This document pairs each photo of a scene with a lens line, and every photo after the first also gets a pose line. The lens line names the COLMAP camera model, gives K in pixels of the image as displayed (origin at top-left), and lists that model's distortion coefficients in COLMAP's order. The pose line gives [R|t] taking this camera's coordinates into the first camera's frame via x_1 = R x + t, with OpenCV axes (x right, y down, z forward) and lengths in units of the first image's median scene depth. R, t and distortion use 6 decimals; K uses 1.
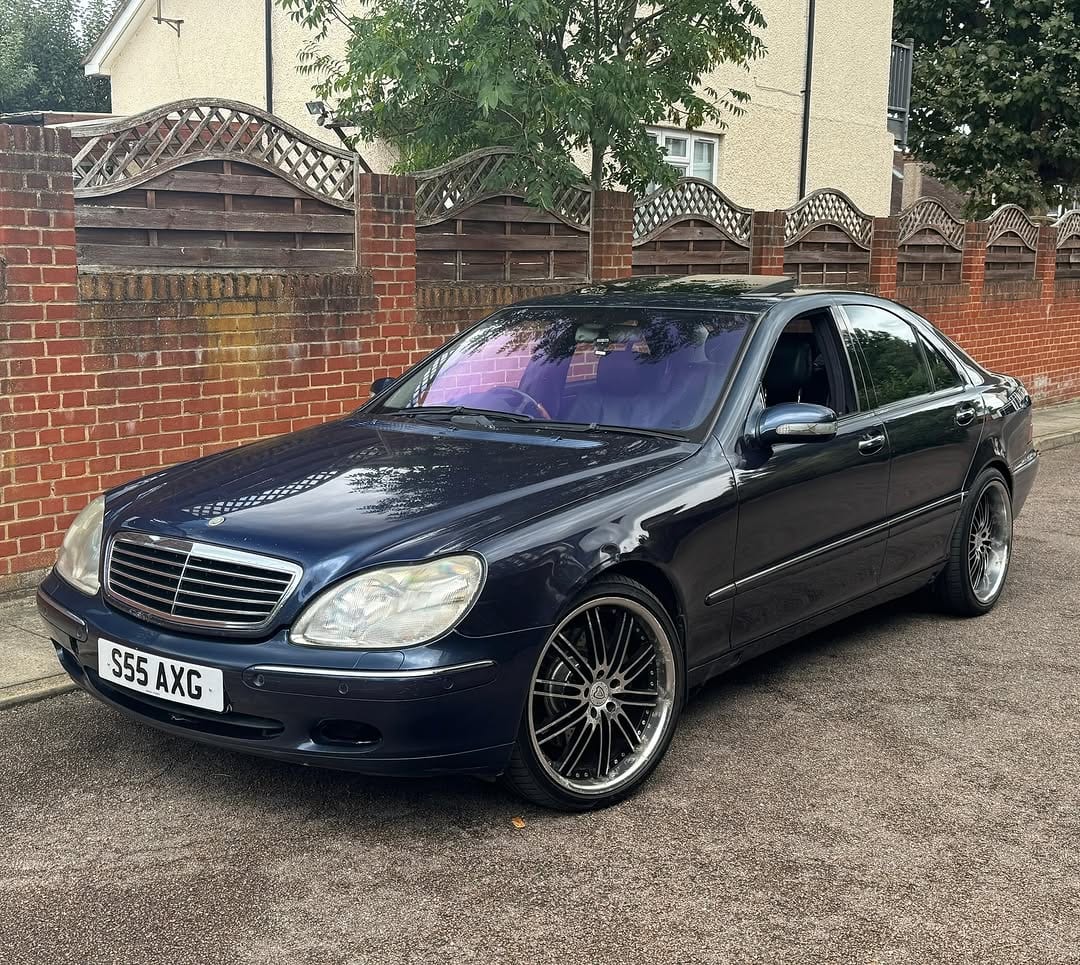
lens RADIAL K [[1330.7, 0, 523.2], [0, 1330.7, 483.3], [0, 0, 1]] dist [0.196104, -0.414841]
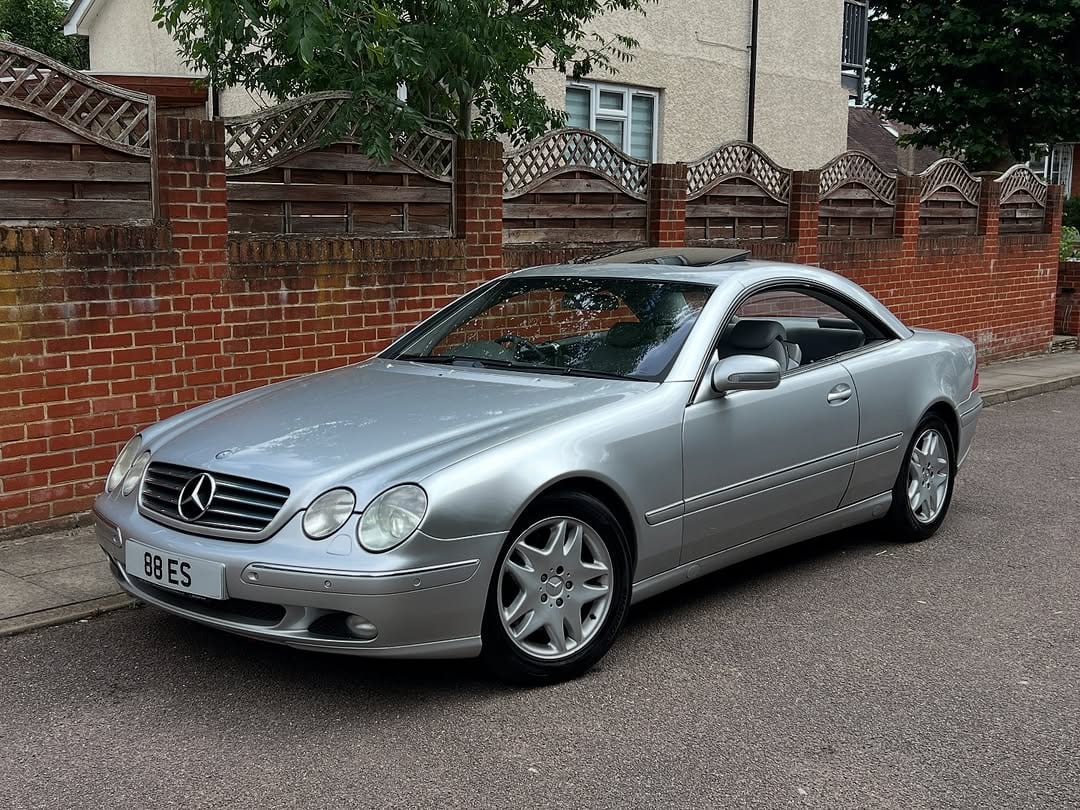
lens RADIAL K [[1251.9, 0, 539.3], [0, 1251.9, 406.4], [0, 0, 1]] dist [0.146095, -0.399201]
pose [[0.999781, 0.002959, -0.020701, 0.139032], [-0.003245, 0.999899, -0.013814, -0.019558], [0.020658, 0.013878, 0.999690, 0.126925]]
